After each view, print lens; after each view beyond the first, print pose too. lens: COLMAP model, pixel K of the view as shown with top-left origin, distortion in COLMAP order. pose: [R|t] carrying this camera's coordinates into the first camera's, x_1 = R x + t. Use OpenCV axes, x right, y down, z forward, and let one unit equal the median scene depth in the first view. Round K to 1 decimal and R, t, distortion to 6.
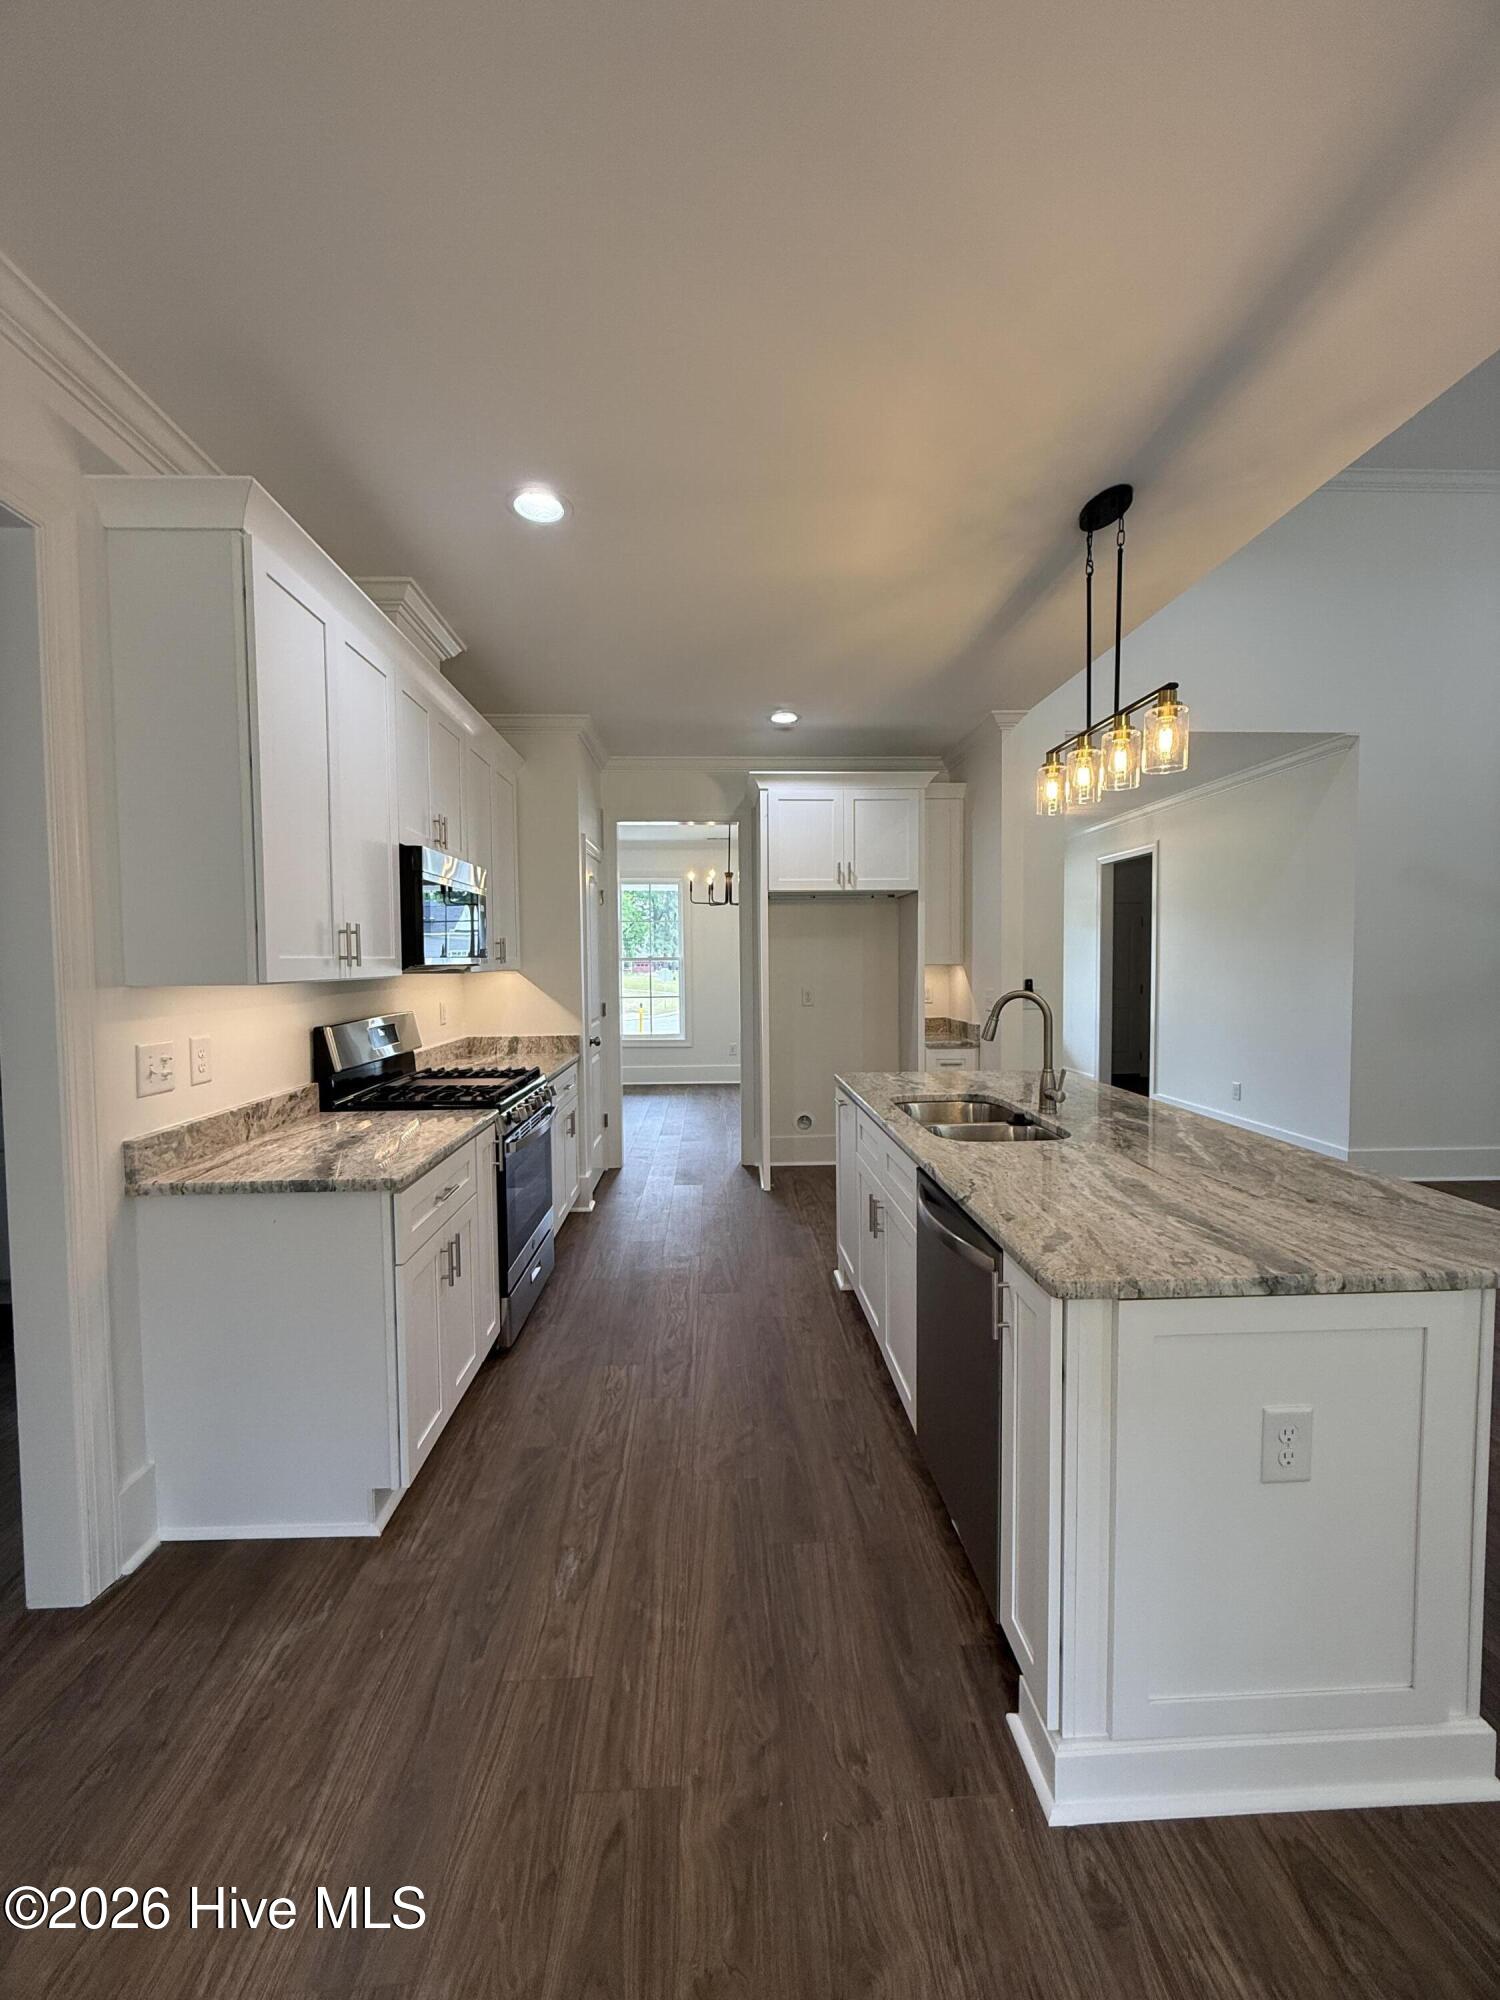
lens RADIAL K [[789.7, 0, 750.0], [0, 789.7, 1000.0], [0, 0, 1]] dist [-0.000489, -0.000018]
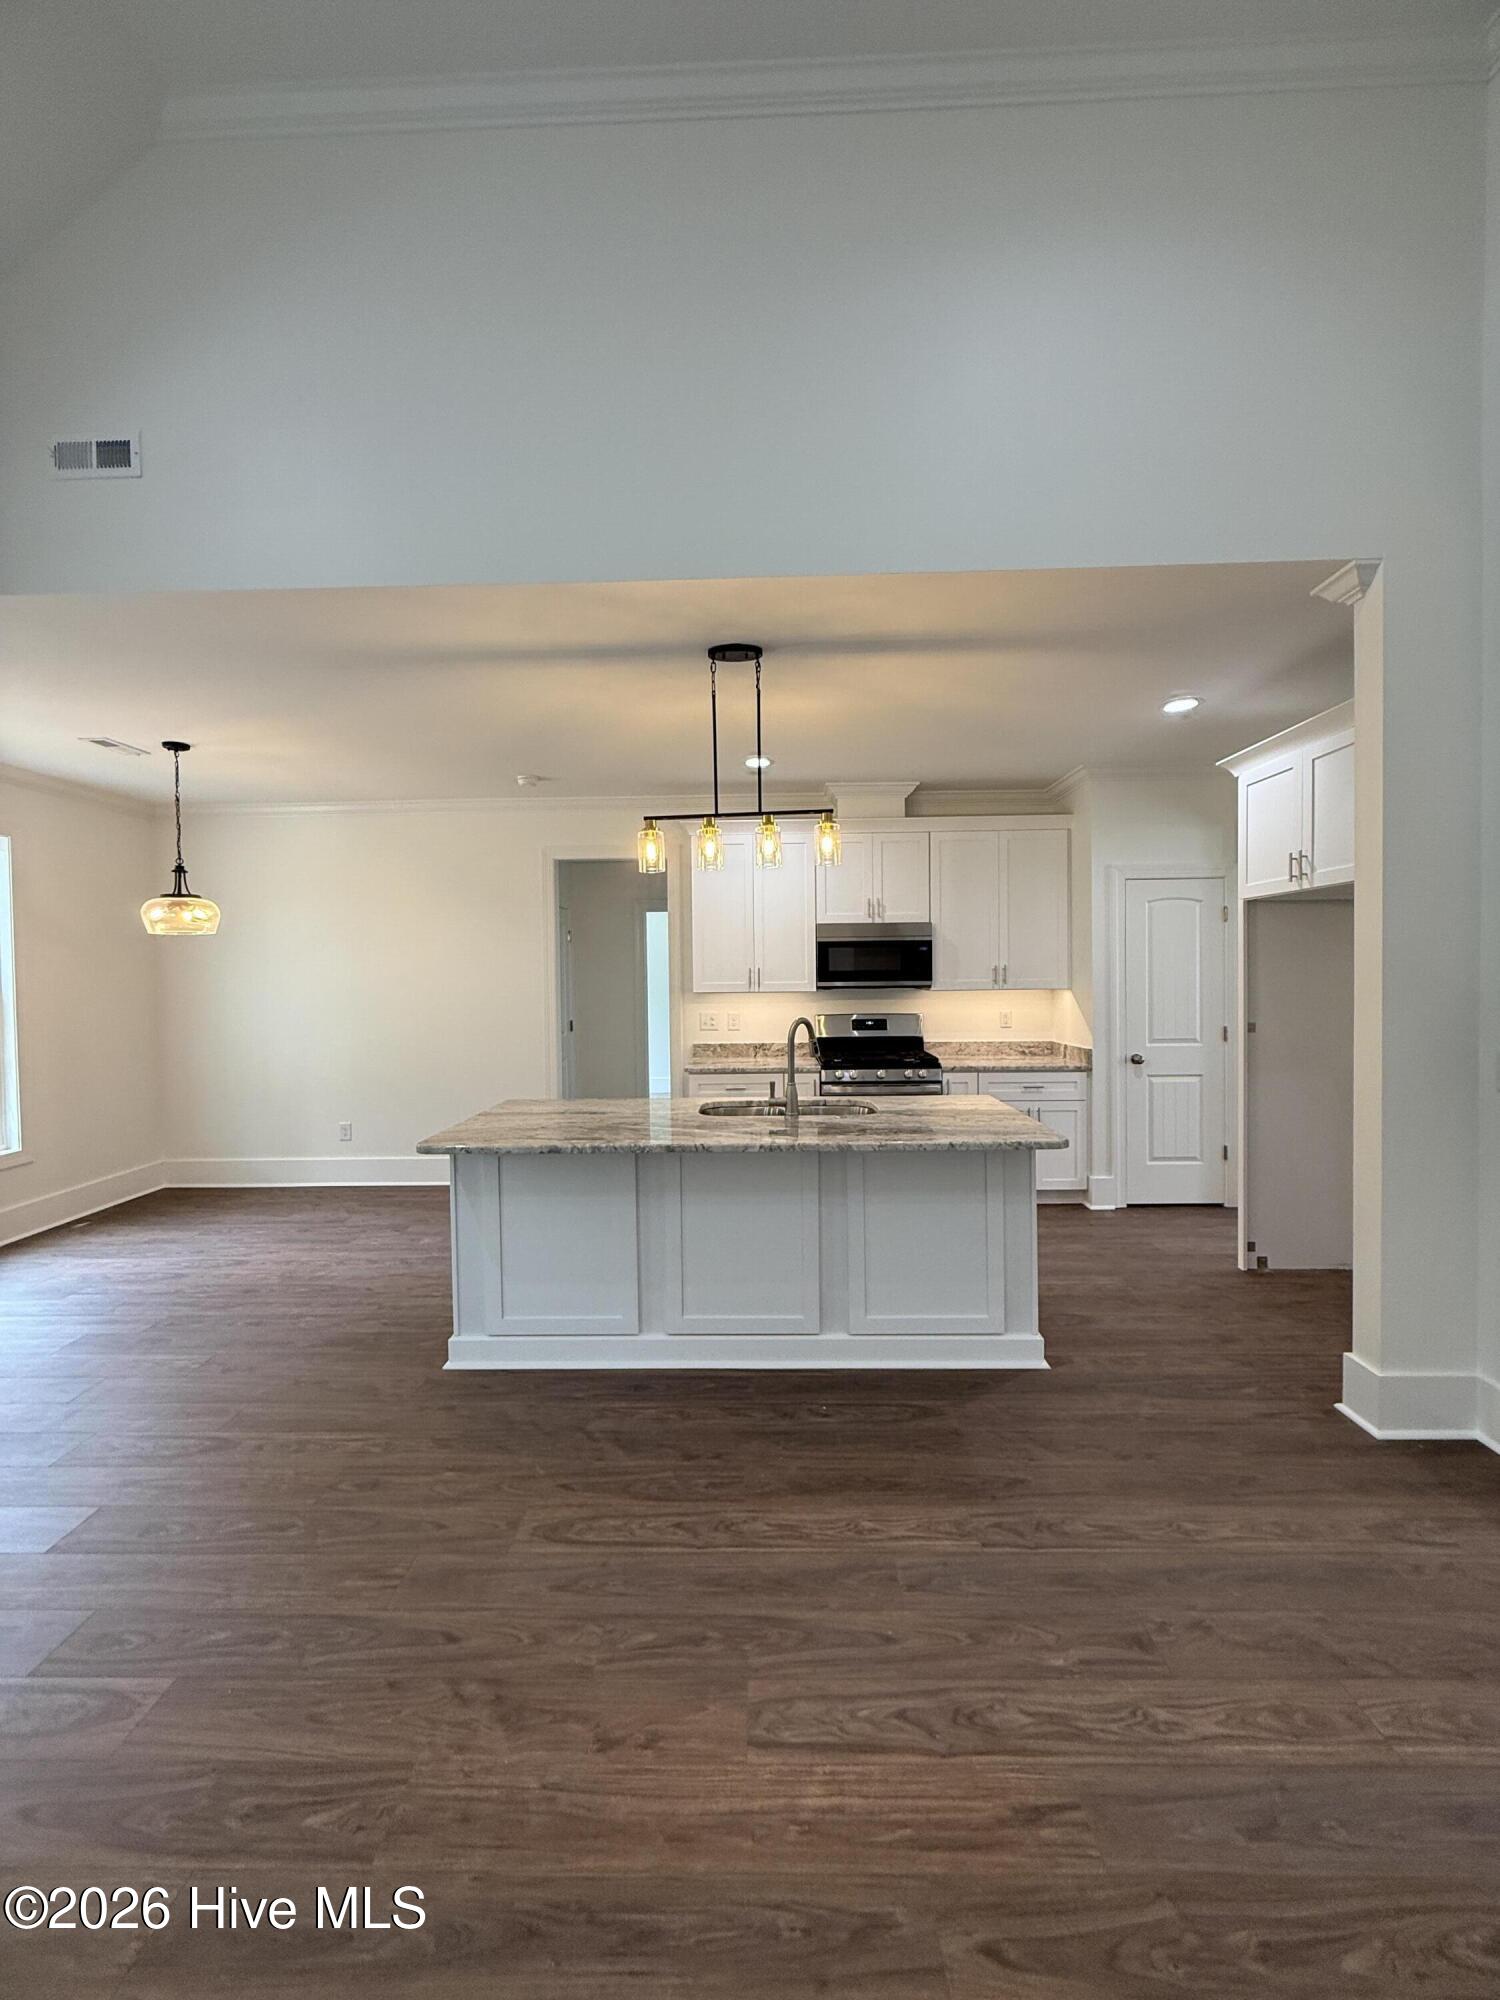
lens RADIAL K [[796.2, 0, 751.0], [0, 796.2, 995.6], [0, 0, 1]] dist [-0.001322, -0.000199]
pose [[-0.074641, 0.034752, -0.996605, 0.943188], [-0.038885, 0.998531, 0.037731, -0.054493], [0.996452, 0.041569, -0.073180, 0.602154]]
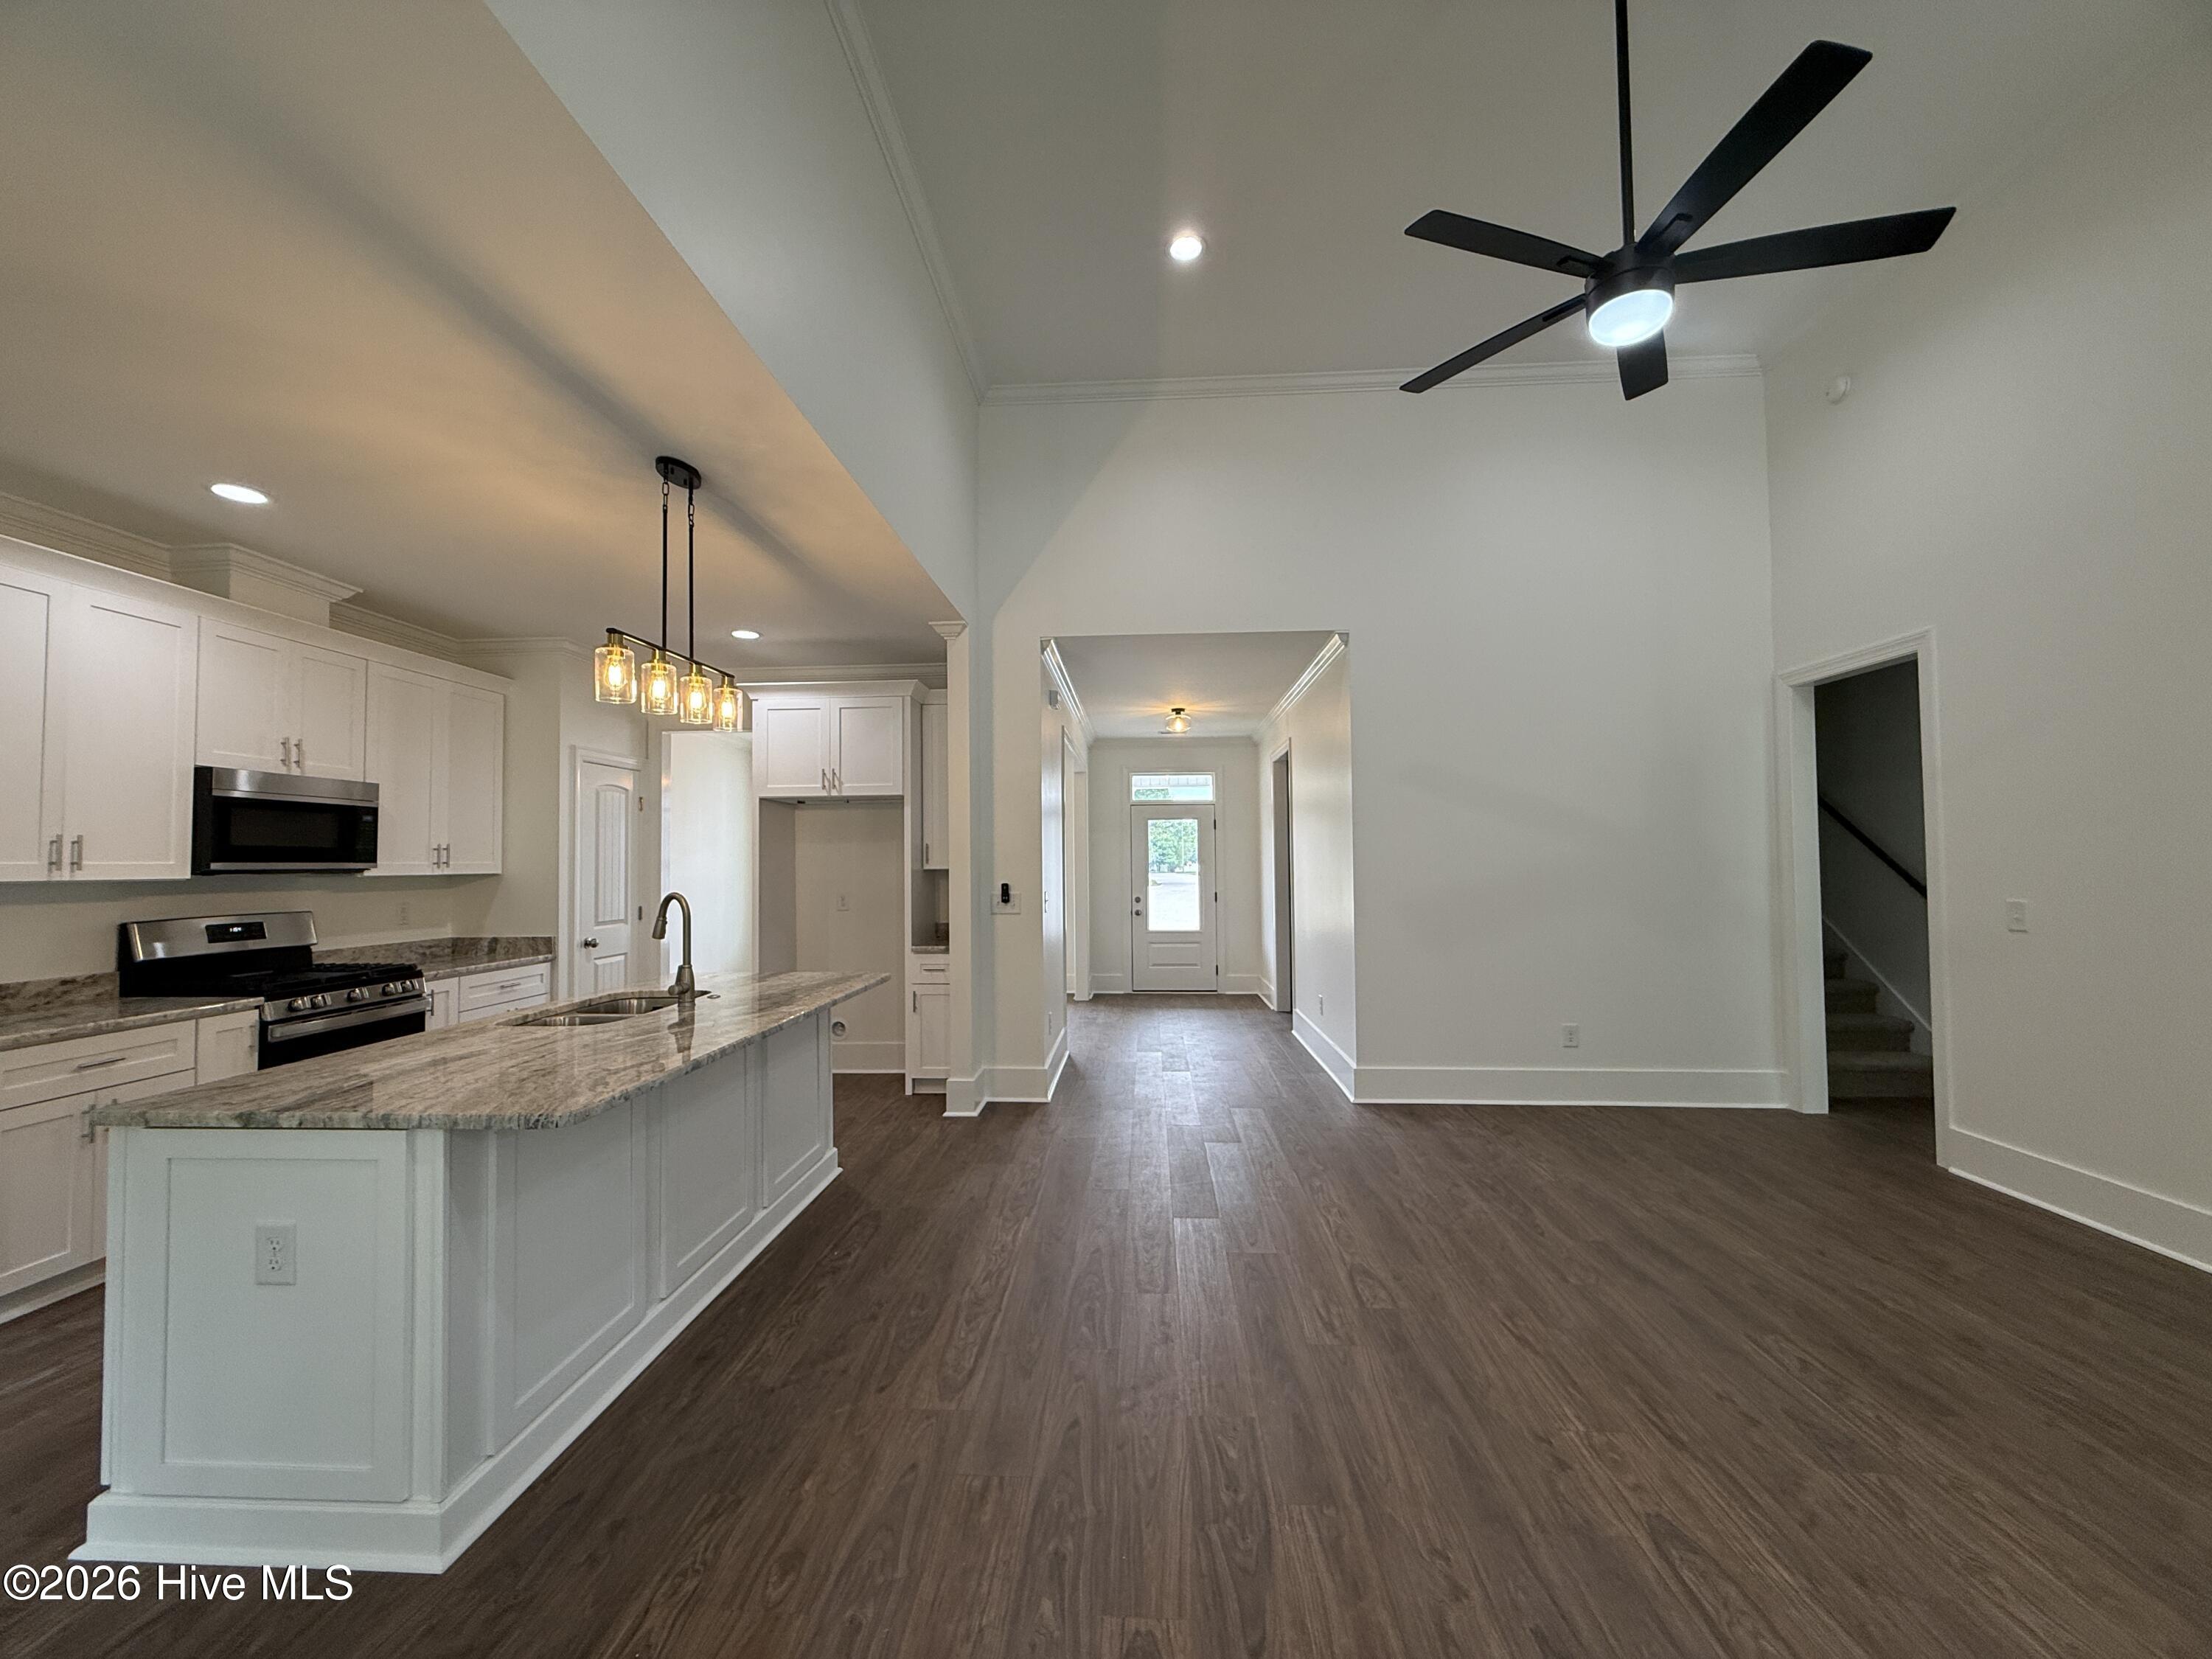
lens RADIAL K [[880.6, 0, 1104.7], [0, 880.6, 833.8], [0, 0, 1]] dist [-0.001322, -0.000199]
pose [[0.994861, -0.004251, -0.101161, 0.628783], [-0.004157, 0.996561, -0.082762, 0.002624], [0.101165, 0.082757, 0.991422, -0.090381]]
